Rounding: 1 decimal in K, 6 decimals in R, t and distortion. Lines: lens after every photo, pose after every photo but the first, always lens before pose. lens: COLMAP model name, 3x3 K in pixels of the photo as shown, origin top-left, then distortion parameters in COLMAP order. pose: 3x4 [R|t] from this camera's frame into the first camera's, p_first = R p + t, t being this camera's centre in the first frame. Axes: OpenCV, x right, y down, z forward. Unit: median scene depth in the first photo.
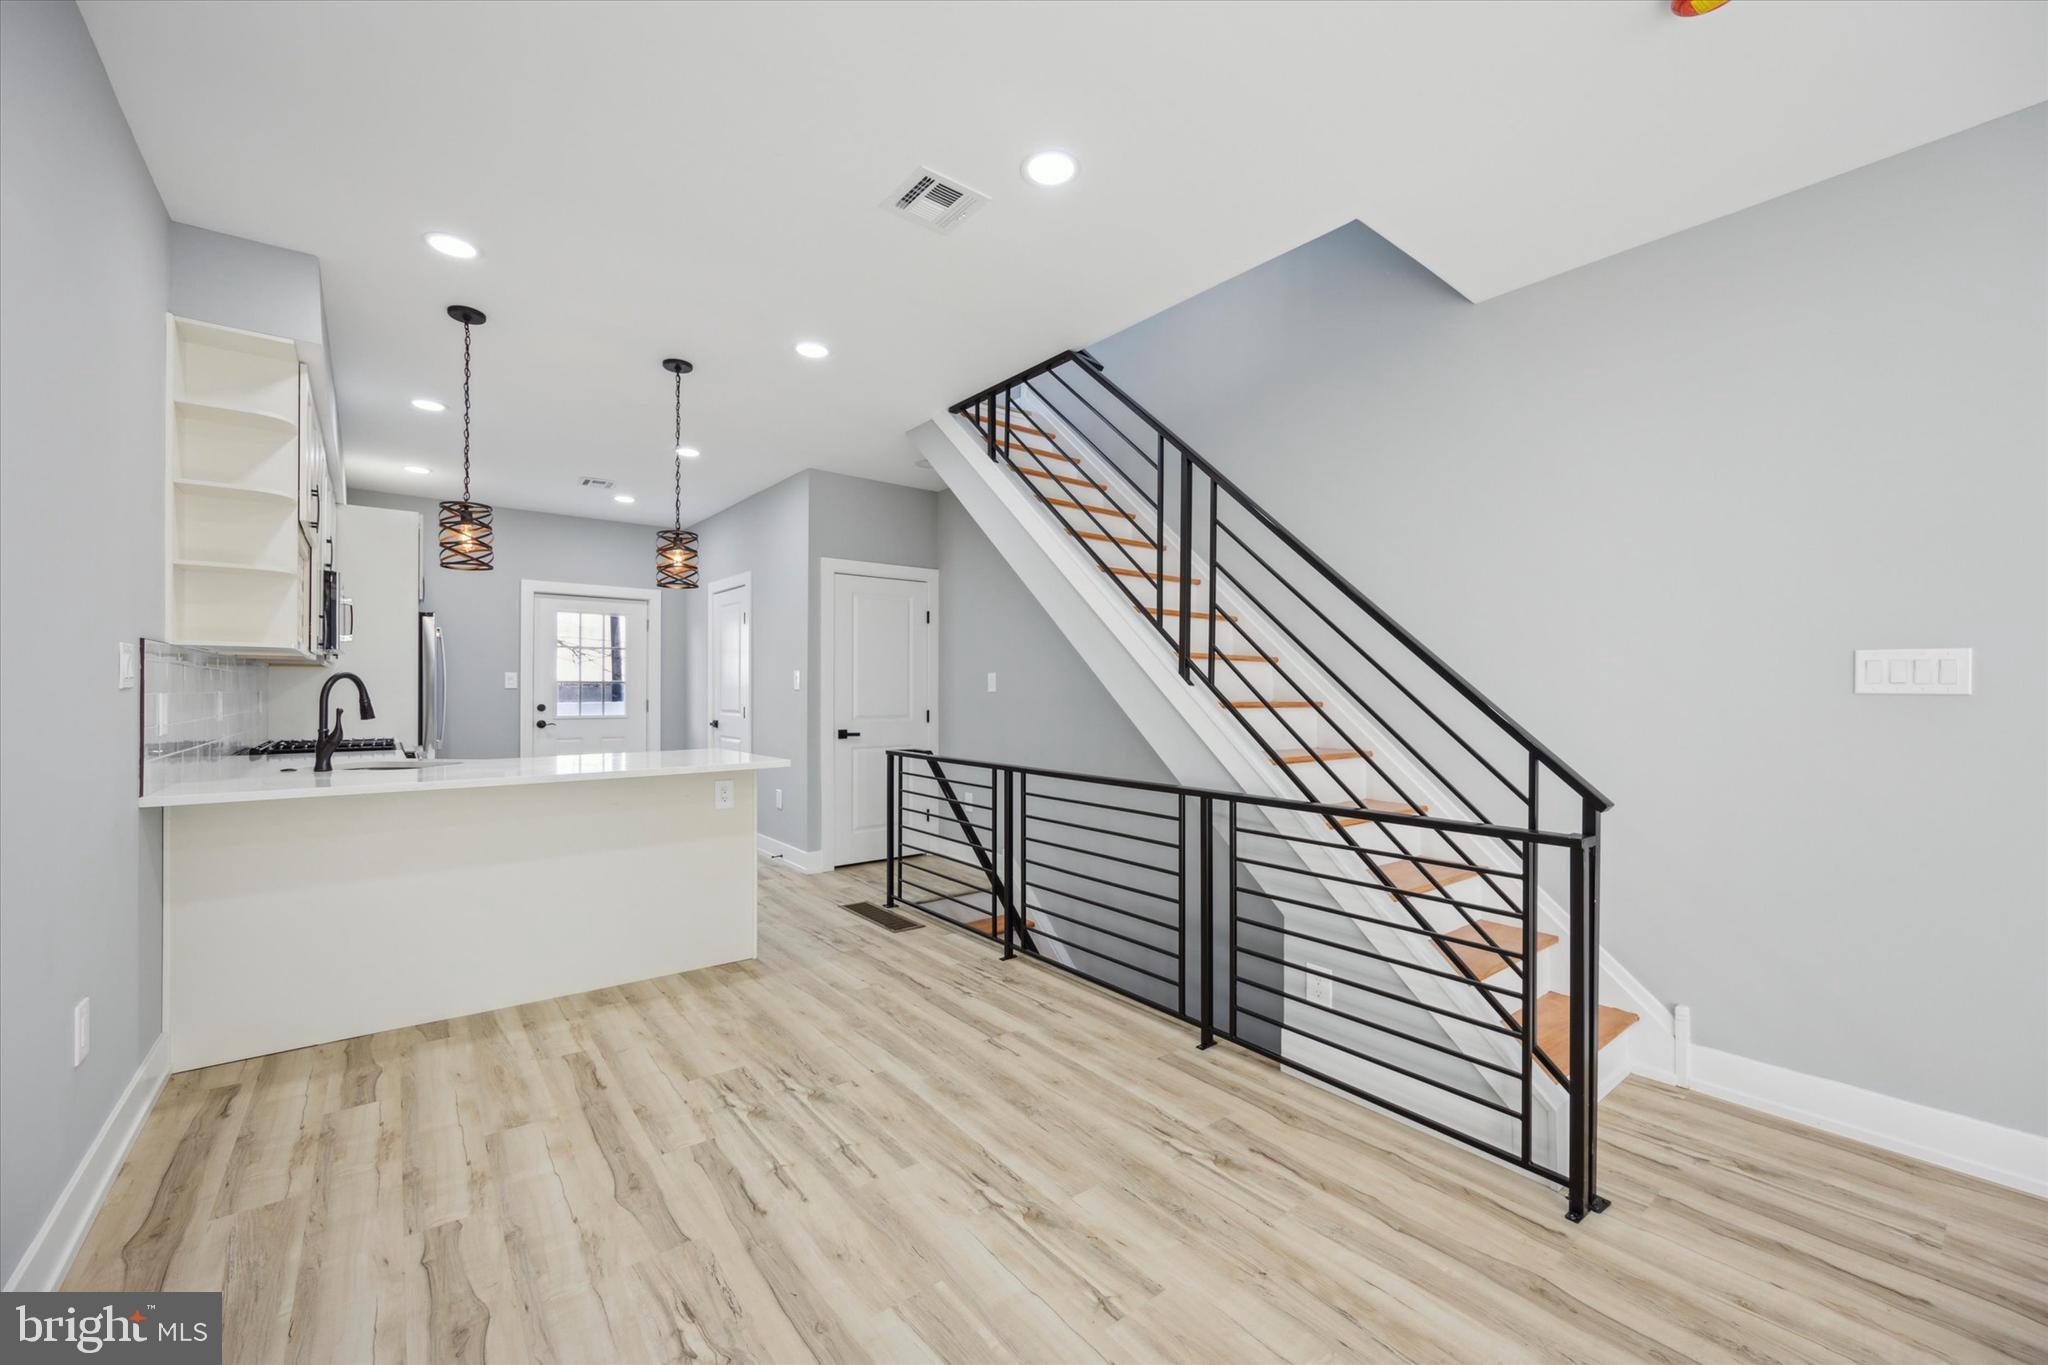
lens RADIAL K [[791.2, 0, 1001.6], [0, 791.2, 686.1], [0, 0, 1]] dist [-0.000203, -0.000532]
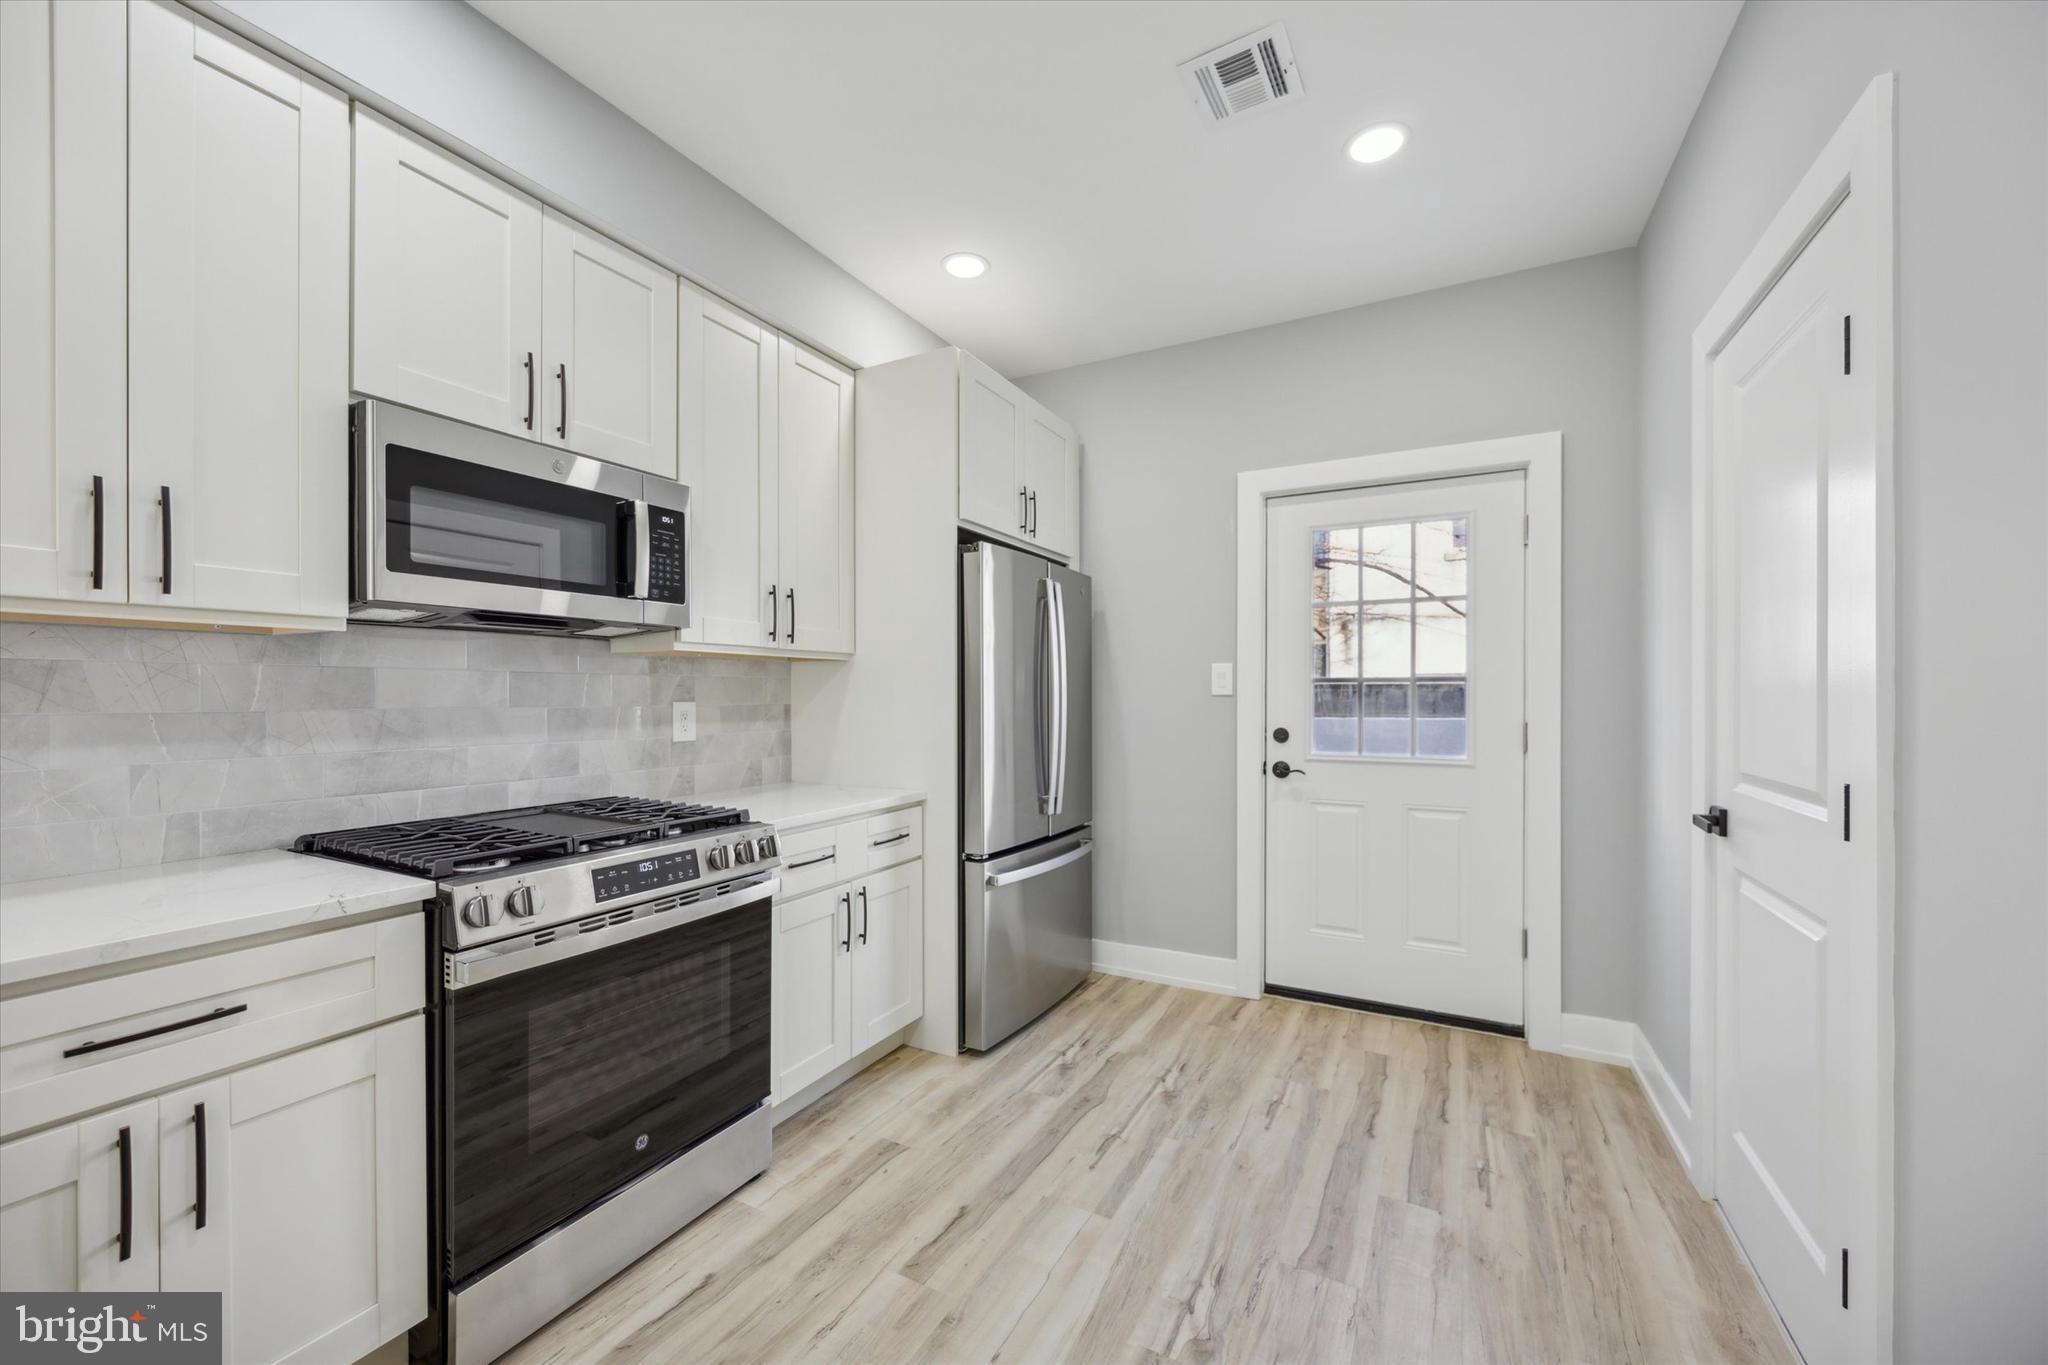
lens RADIAL K [[791.2, 0, 1025.5], [0, 791.2, 703.2], [0, 0, 1]] dist [-0.000203, -0.000532]
pose [[0.402802, 0.008255, -0.915250, -0.437307], [0.007555, 0.999895, 0.012344, 0.002064], [0.915256, -0.011887, 0.402697, 1.414507]]
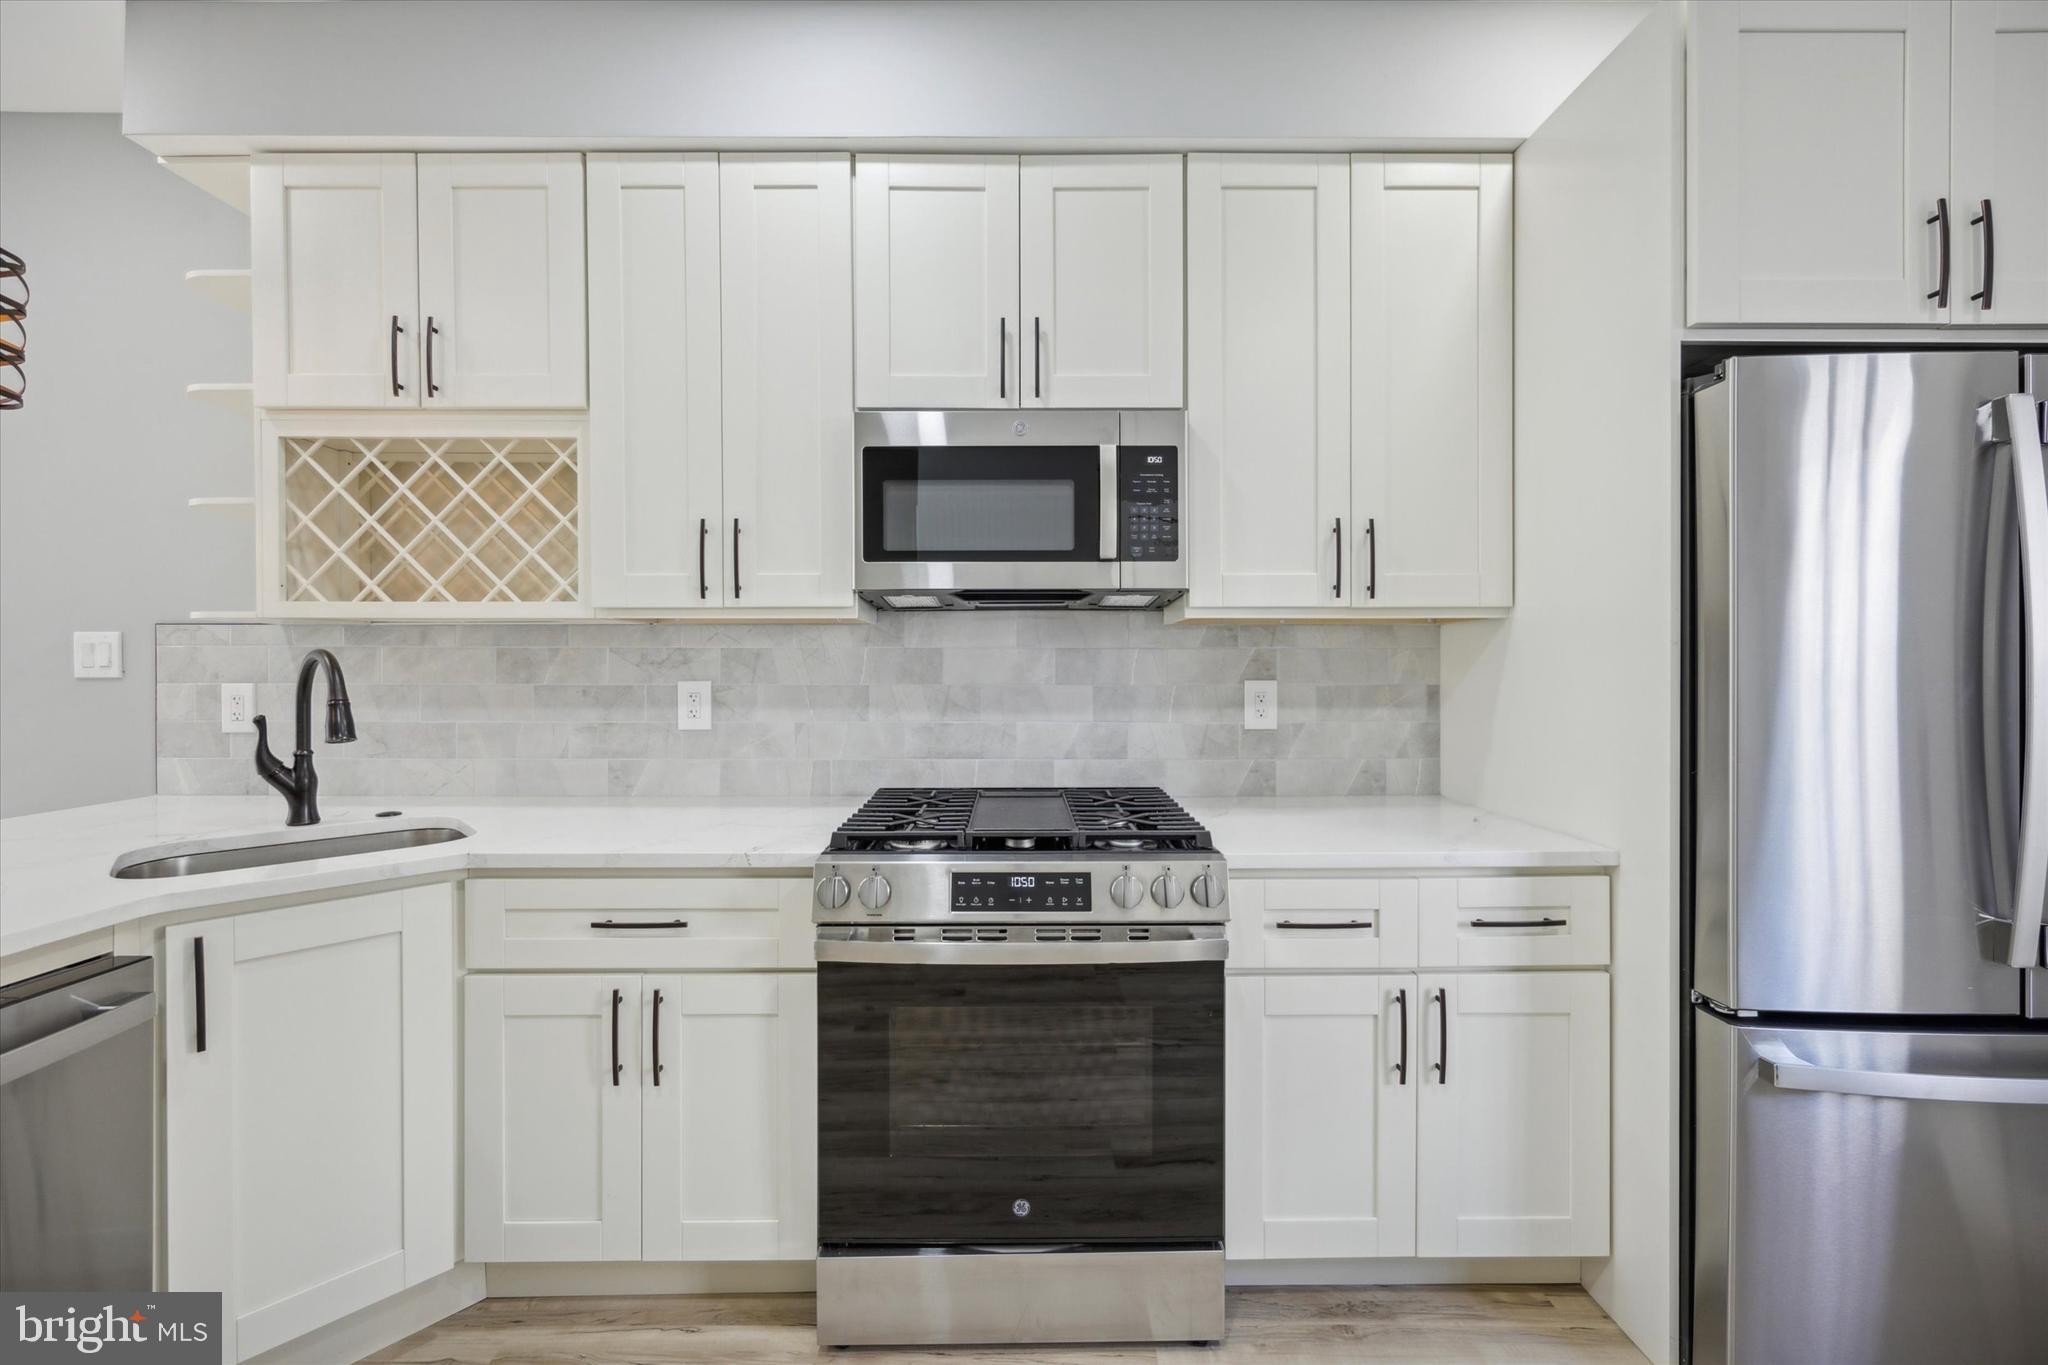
lens RADIAL K [[791.2, 0, 1013.4], [0, 791.2, 673.2], [0, 0, 1]] dist [-0.000203, -0.000532]
pose [[-0.614544, 0.006335, -0.788857, -0.678450], [0.005105, 0.999979, 0.004054, -0.001880], [0.788866, -0.001536, -0.614563, 1.666353]]
